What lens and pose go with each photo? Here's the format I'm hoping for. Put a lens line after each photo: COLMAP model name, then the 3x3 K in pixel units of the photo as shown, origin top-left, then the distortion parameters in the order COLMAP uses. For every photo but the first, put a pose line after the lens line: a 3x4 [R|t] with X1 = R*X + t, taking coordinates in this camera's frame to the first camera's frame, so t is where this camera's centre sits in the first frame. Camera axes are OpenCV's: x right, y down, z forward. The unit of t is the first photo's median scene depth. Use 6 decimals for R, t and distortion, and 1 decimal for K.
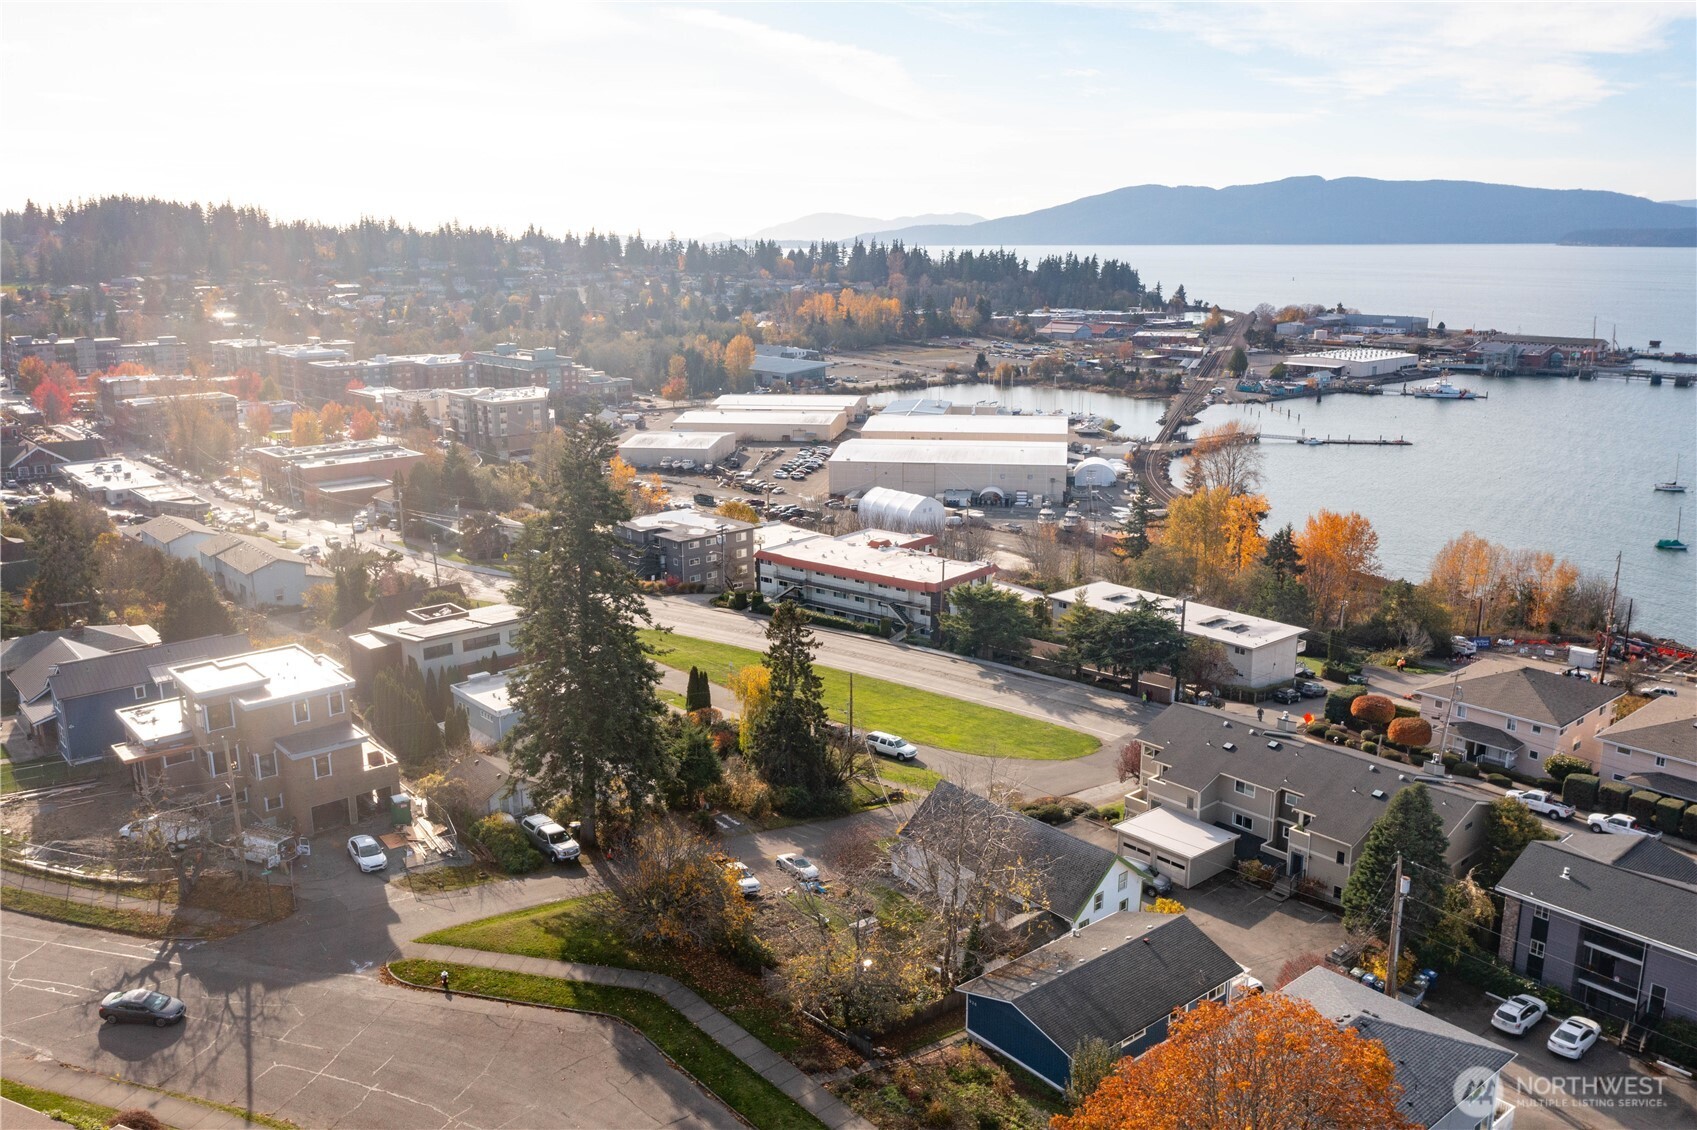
lens RADIAL K [[1352.4, 0, 848.5], [0, 1352.4, 565.0], [0, 0, 1]] dist [-0.011648, -0.001161]
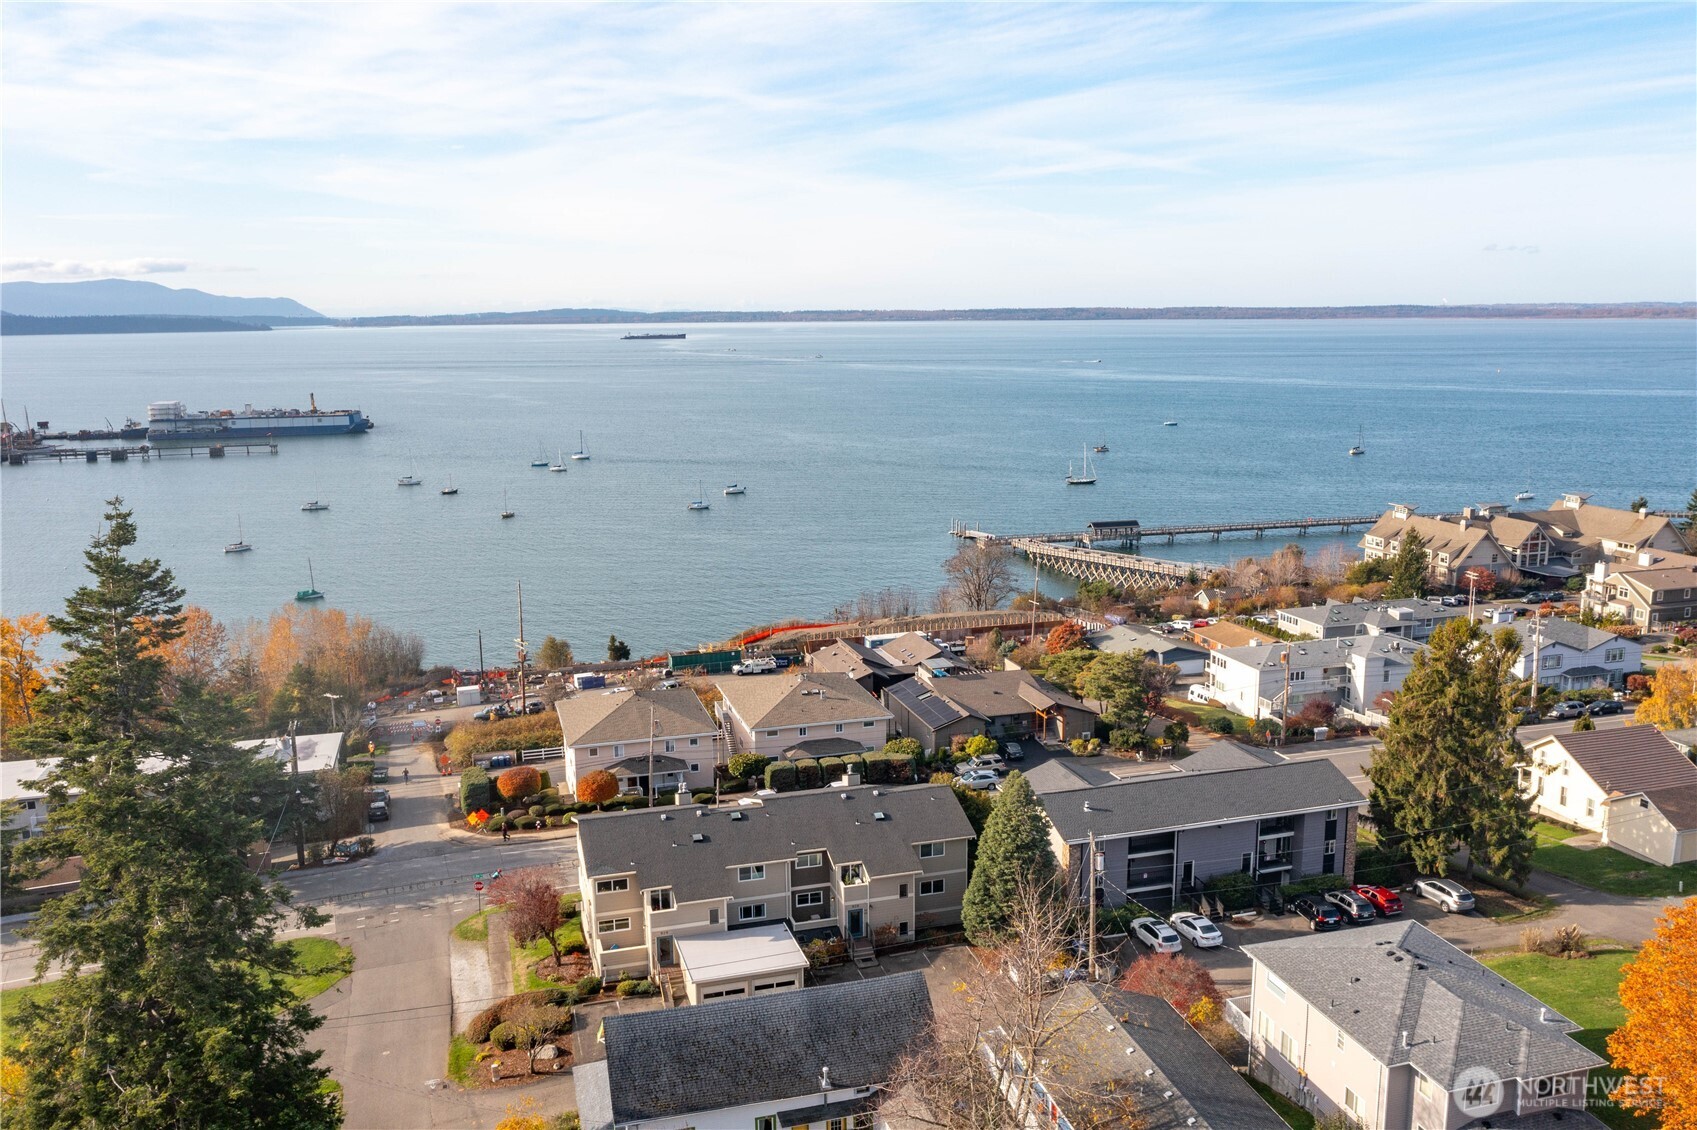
lens RADIAL K [[1341.8, 0, 848.5], [0, 1341.8, 565.0], [0, 0, 1]] dist [-0.016953, 0.007406]
pose [[0.408830, -0.165602, 0.897460, -0.204194], [0.222237, 0.971860, 0.078093, -0.038053], [-0.885138, 0.167523, 0.434128, 0.271410]]
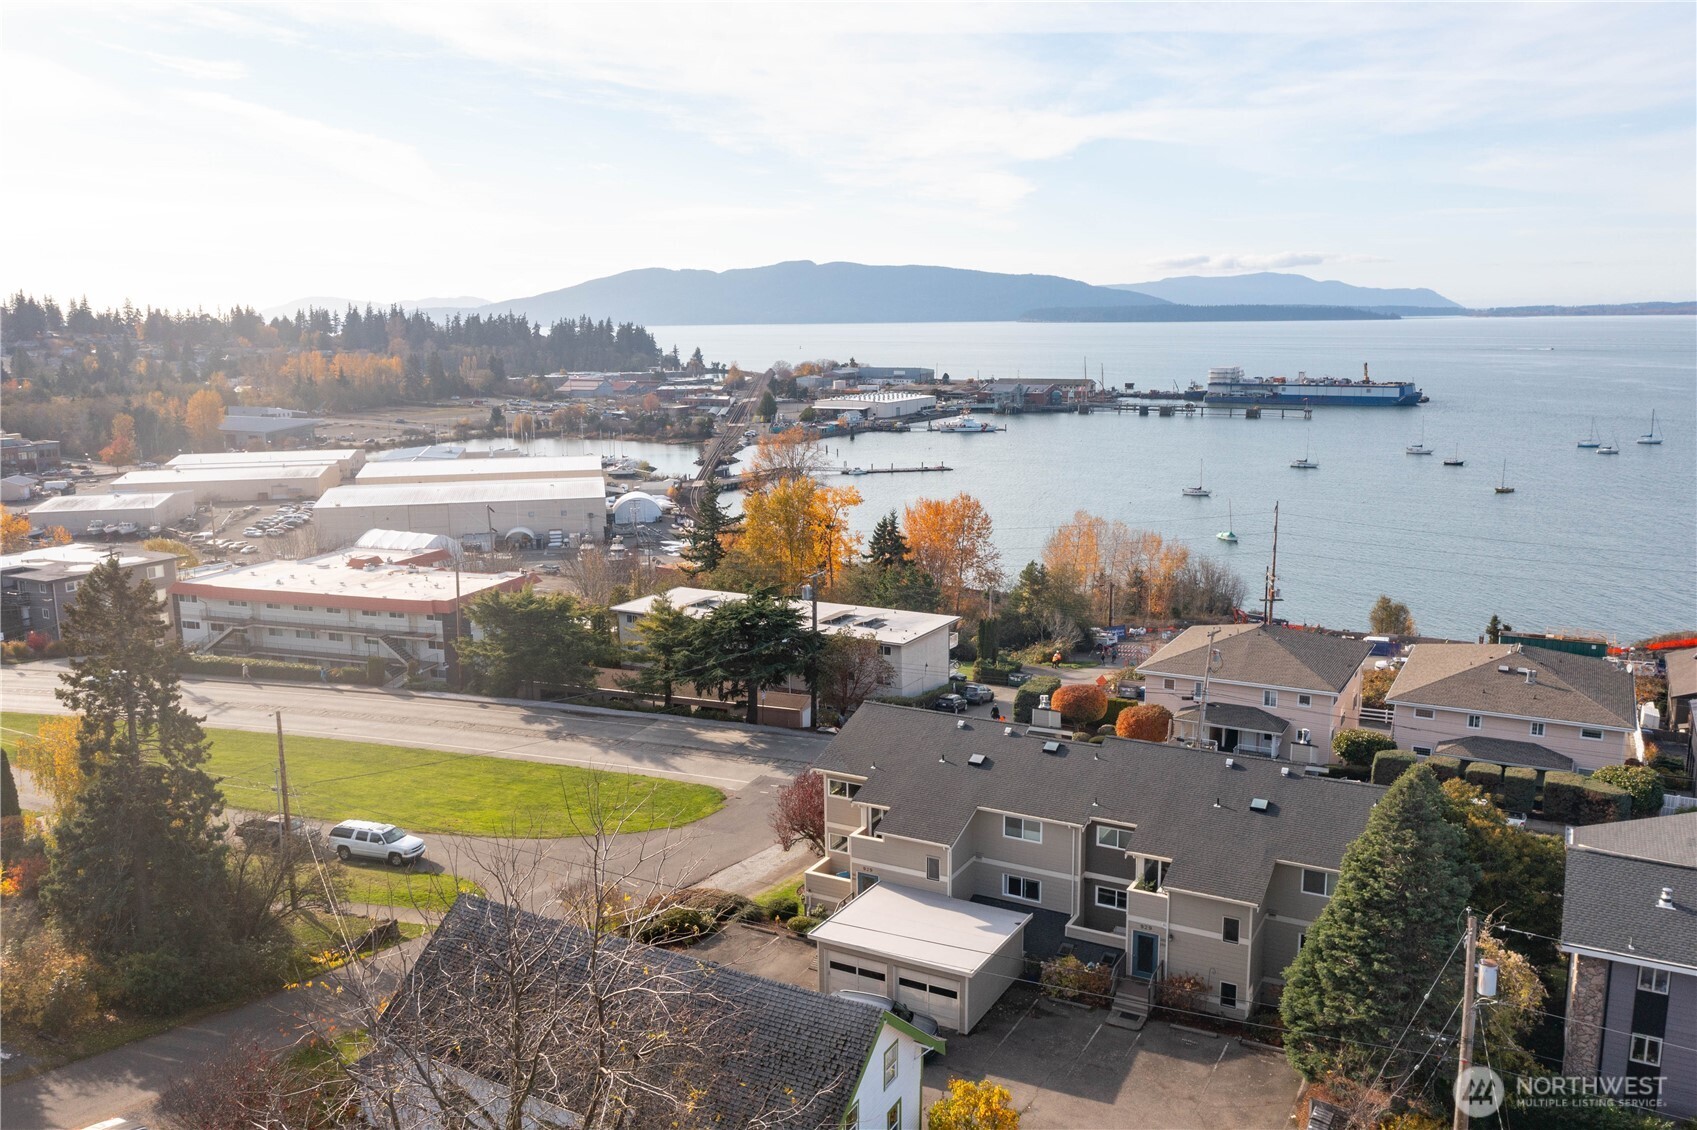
lens RADIAL K [[1341.8, 0, 848.5], [0, 1341.8, 565.0], [0, 0, 1]] dist [-0.016953, 0.007406]
pose [[0.938188, -0.066103, 0.339756, 0.021190], [0.086378, 0.995251, -0.044886, 0.037214], [-0.335176, 0.071459, 0.939442, 0.244532]]
